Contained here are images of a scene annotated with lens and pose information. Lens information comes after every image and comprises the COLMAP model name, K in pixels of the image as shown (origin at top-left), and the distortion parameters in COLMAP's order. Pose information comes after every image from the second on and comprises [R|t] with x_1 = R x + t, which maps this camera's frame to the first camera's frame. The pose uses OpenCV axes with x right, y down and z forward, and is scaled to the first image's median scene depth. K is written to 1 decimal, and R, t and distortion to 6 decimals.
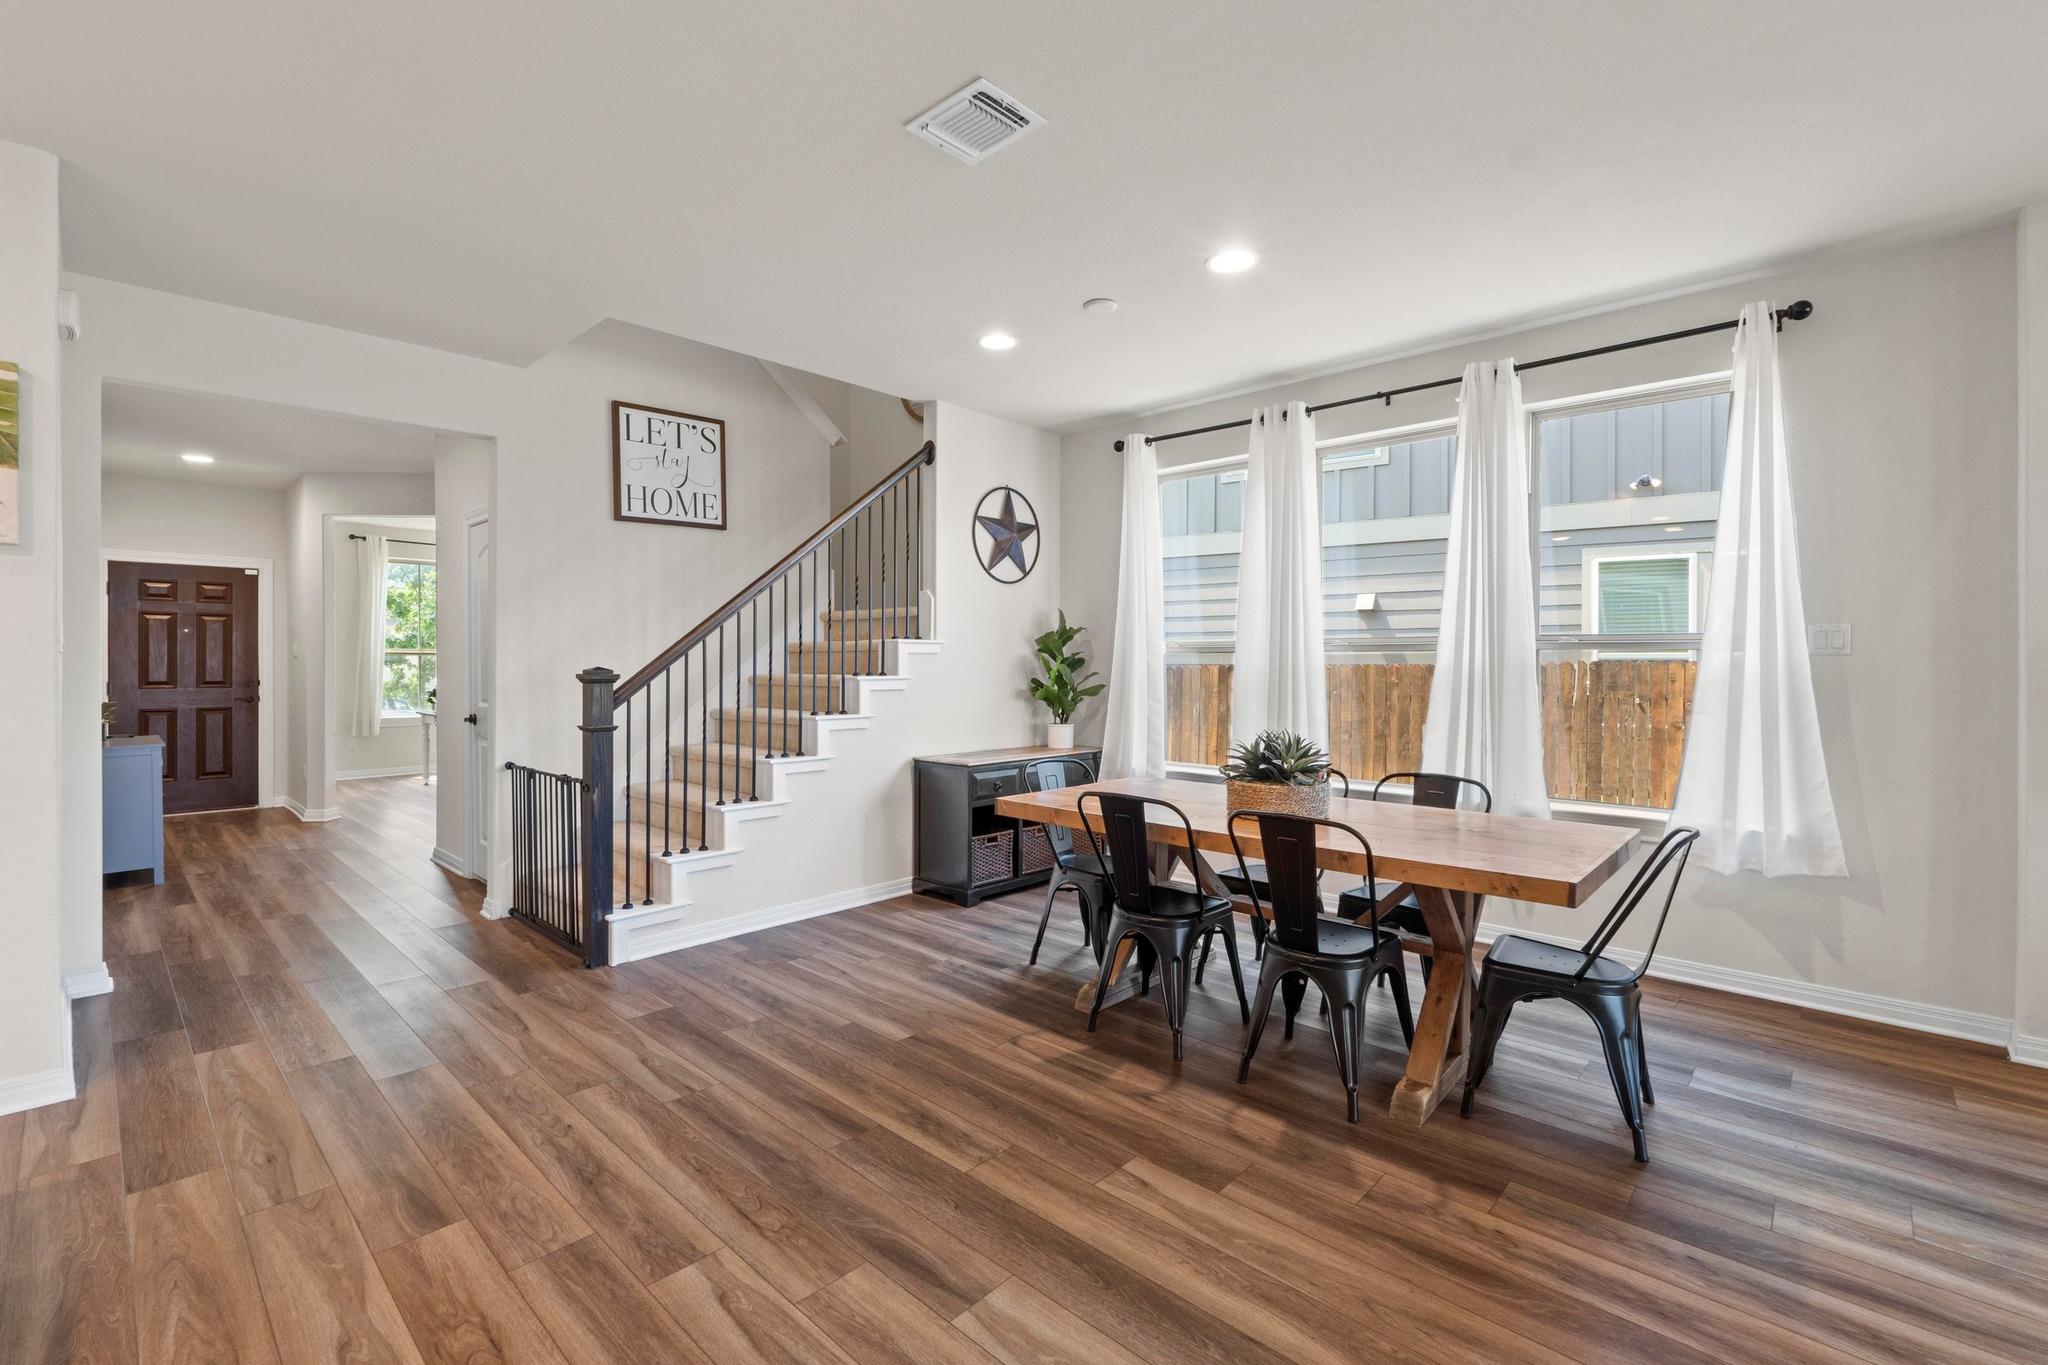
lens RADIAL K [[888.5, 0, 1017.8], [0, 888.5, 657.3], [0, 0, 1]] dist [-0.004561, -0.000569]
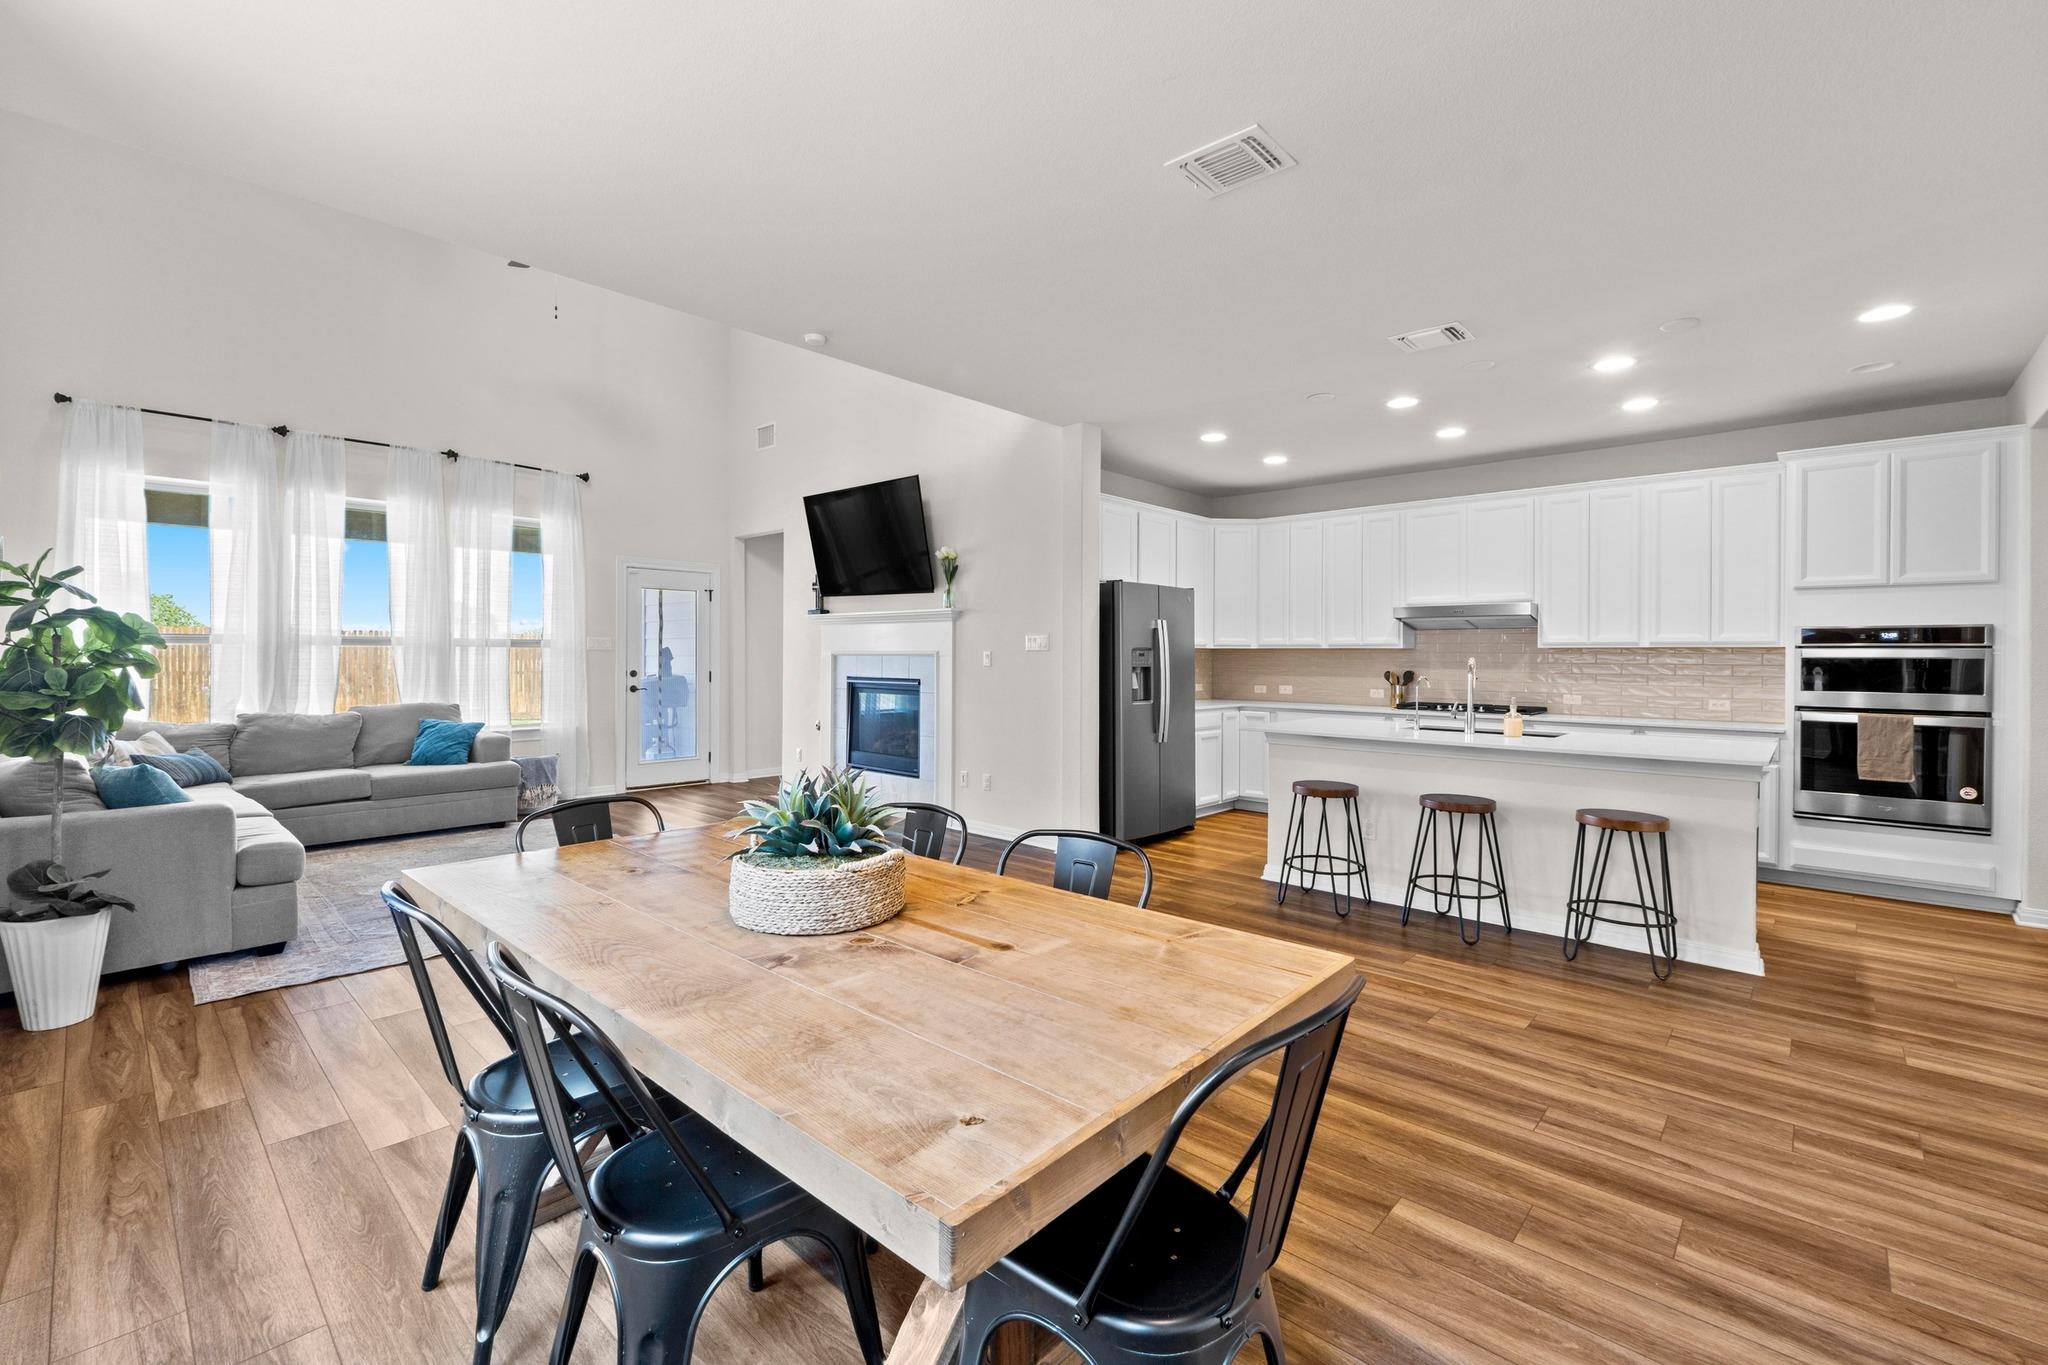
lens RADIAL K [[880.2, 0, 1021.6], [0, 880.2, 658.6], [0, 0, 1]] dist [-0.001717, -0.000871]
pose [[-0.999881, -0.007649, -0.013406, 0.108877], [-0.007609, 0.999966, -0.003064, 0.004425], [0.013429, -0.002962, -0.999905, 1.037359]]
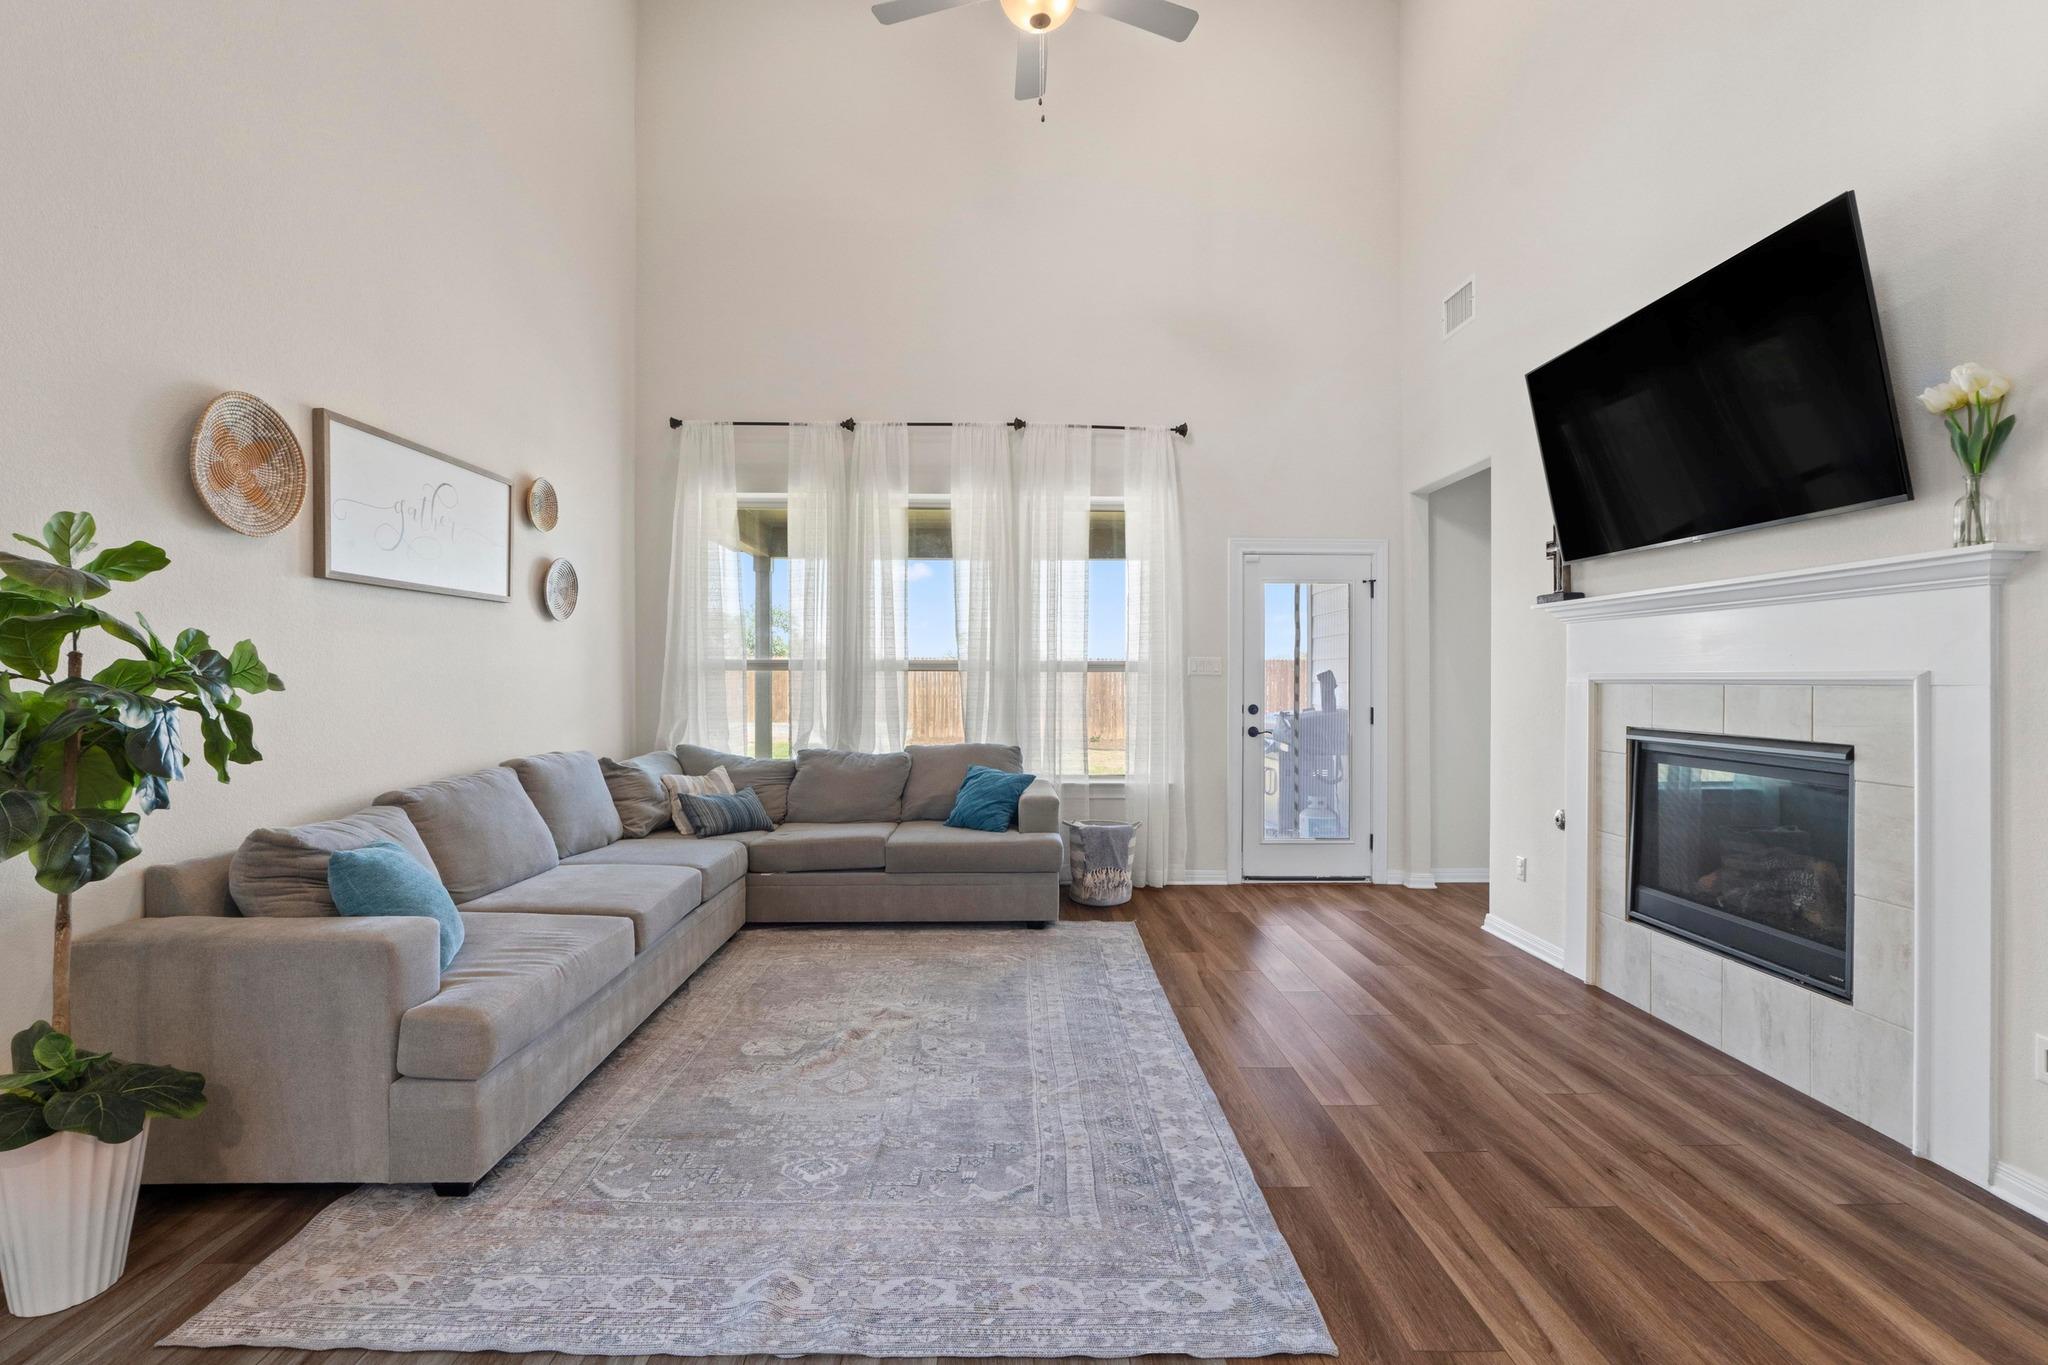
lens RADIAL K [[882.9, 0, 1016.9], [0, 882.9, 672.6], [0, 0, 1]] dist [-0.001747, -0.000490]
pose [[-0.704977, -0.000143, 0.709230, 0.227685], [-0.009524, 0.999912, -0.009265, -0.000366], [-0.709166, -0.013286, -0.704917, 0.387577]]
